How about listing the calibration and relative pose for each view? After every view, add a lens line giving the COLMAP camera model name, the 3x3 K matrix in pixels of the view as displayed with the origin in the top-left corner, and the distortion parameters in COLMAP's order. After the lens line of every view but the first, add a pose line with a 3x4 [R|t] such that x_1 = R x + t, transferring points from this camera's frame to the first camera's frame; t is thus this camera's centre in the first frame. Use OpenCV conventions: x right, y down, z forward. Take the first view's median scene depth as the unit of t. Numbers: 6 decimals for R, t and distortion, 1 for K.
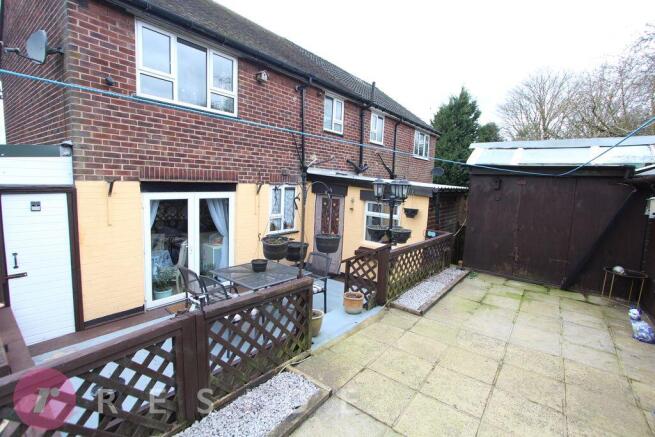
lens RADIAL K [[302.2, 0, 326.6], [0, 302.2, 217.1], [0, 0, 1]] dist [-0.005713, 0.000380]
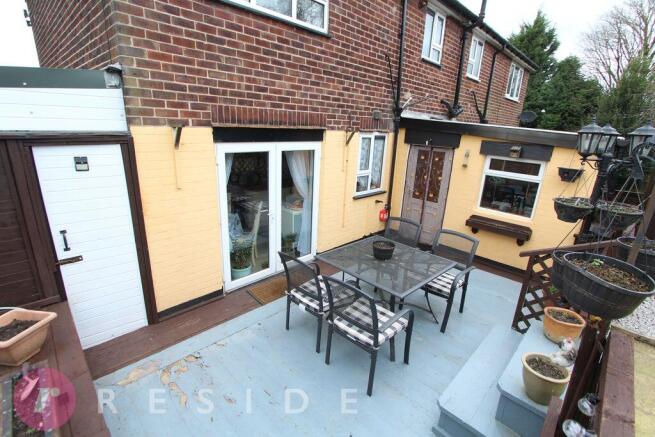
lens RADIAL K [[302.2, 0, 329.0], [0, 302.2, 218.5], [0, 0, 1]] dist [-0.005713, 0.000380]
pose [[0.995240, 0.032703, -0.091809, -0.221993], [-0.016252, 0.984521, 0.174512, -0.027872], [0.096095, -0.172189, 0.980366, 0.235486]]
